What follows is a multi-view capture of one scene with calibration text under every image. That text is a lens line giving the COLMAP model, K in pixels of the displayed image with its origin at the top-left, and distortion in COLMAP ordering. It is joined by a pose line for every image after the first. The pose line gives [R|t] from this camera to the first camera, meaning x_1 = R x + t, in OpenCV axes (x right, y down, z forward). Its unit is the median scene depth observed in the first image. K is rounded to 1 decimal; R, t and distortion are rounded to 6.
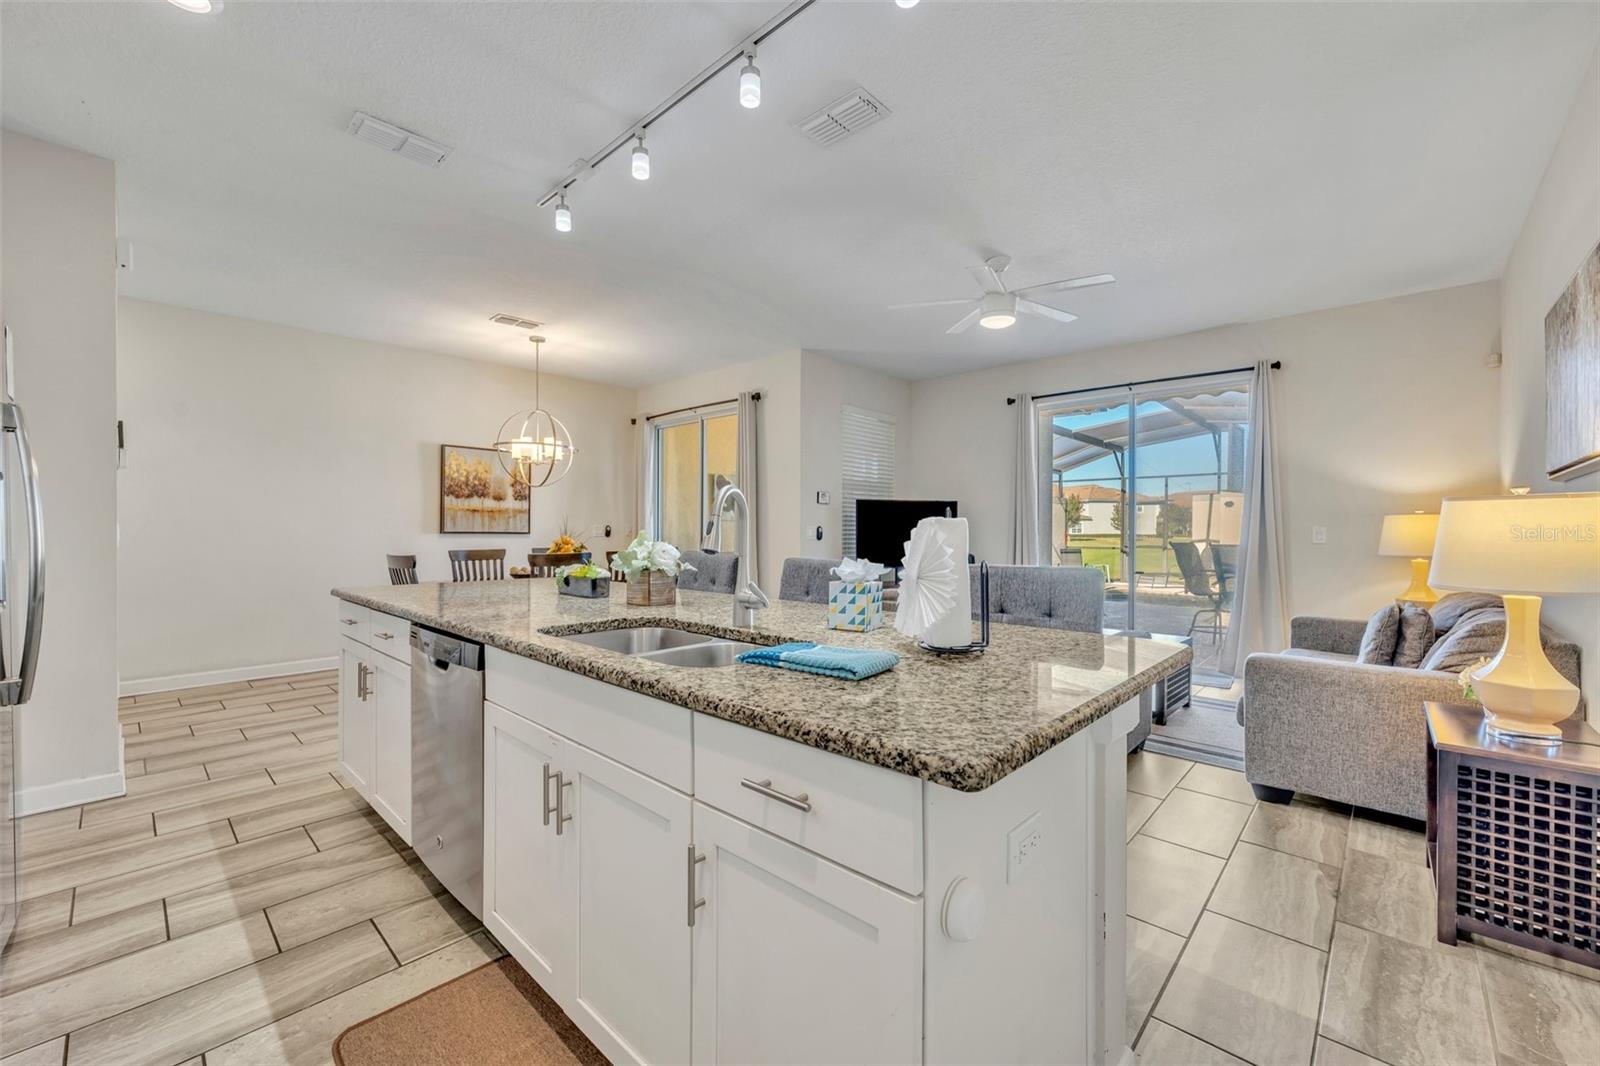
lens RADIAL K [[640.6, 0, 794.0], [0, 640.6, 532.2], [0, 0, 1]] dist [0.001823, 0.000261]
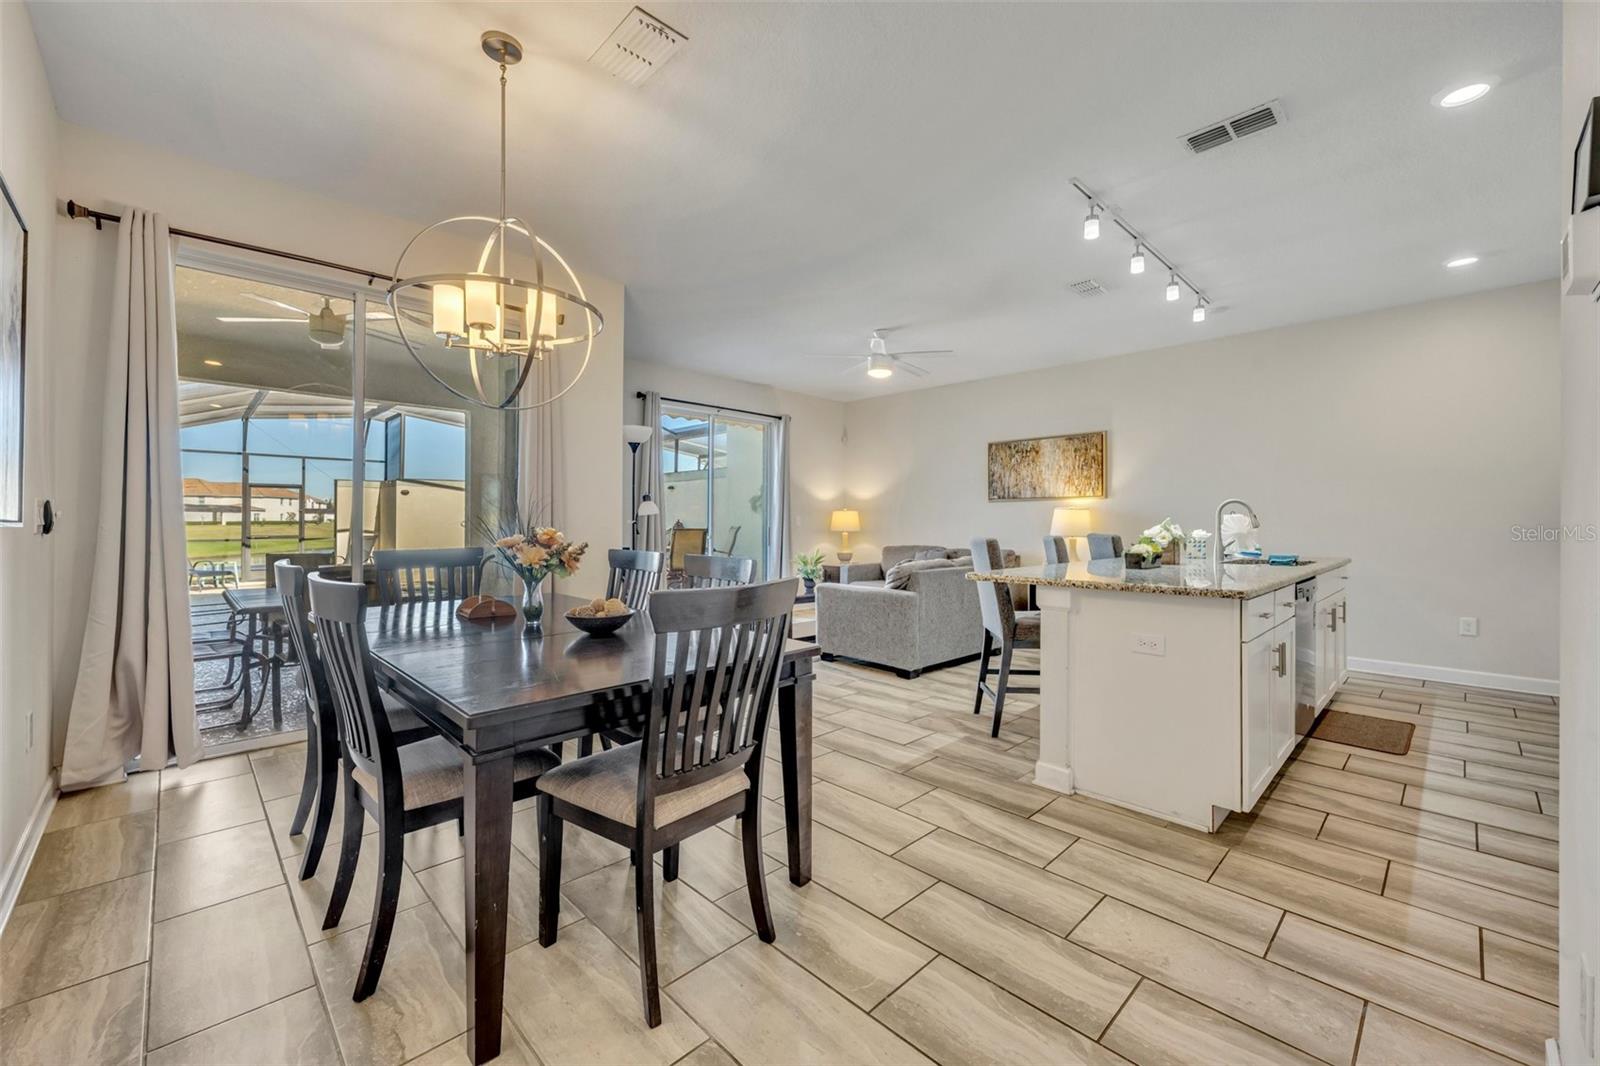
lens RADIAL K [[644.0, 0, 797.9], [0, 644.0, 517.0], [0, 0, 1]] dist [0.000113, 0.000177]
pose [[0.045307, 0.003766, 0.998966, -2.177788], [0.001408, 0.999992, -0.003833, 0.000130], [-0.998972, 0.001580, 0.045301, 2.150409]]
